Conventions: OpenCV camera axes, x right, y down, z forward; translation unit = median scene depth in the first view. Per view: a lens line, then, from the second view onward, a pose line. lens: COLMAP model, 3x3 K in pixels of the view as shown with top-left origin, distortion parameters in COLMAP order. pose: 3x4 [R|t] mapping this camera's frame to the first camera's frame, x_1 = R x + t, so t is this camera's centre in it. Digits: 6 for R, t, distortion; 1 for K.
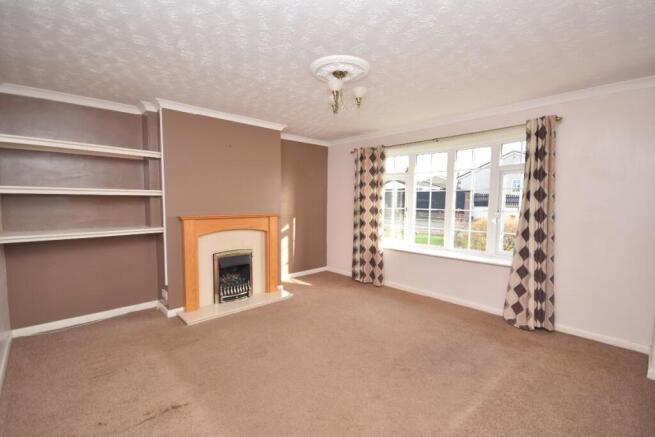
lens RADIAL K [[296.7, 0, 328.9], [0, 296.7, 222.1], [0, 0, 1]] dist [-0.000225, -0.000045]
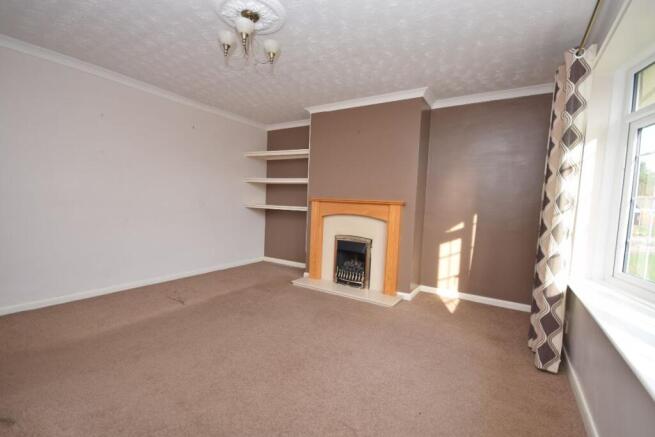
lens RADIAL K [[290.4, 0, 327.5], [0, 290.4, 218.5], [0, 0, 1]] dist [-0.000011, -0.000043]
pose [[0.236685, 0.058115, -0.969847, 0.607517], [-0.107741, 0.993623, 0.033246, 0.013890], [0.965594, 0.096624, 0.241437, 0.681280]]
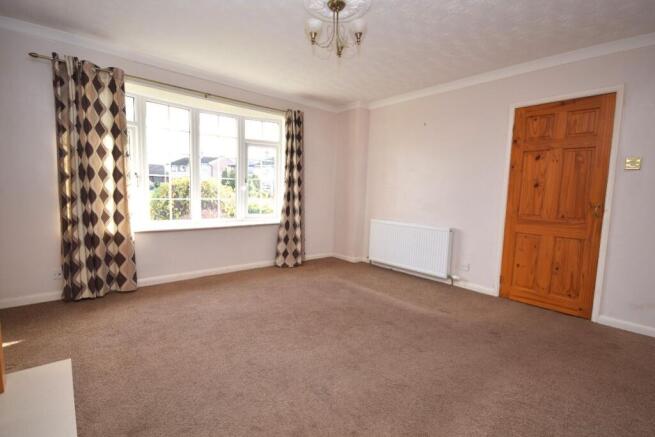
lens RADIAL K [[301.1, 0, 327.5], [0, 301.1, 218.5], [0, 0, 1]] dist [-0.000596, -0.000290]
pose [[0.033706, -0.096648, 0.994748, -0.564806], [0.042089, 0.994568, 0.095204, 0.014643], [-0.998545, 0.038659, 0.037590, 0.654749]]
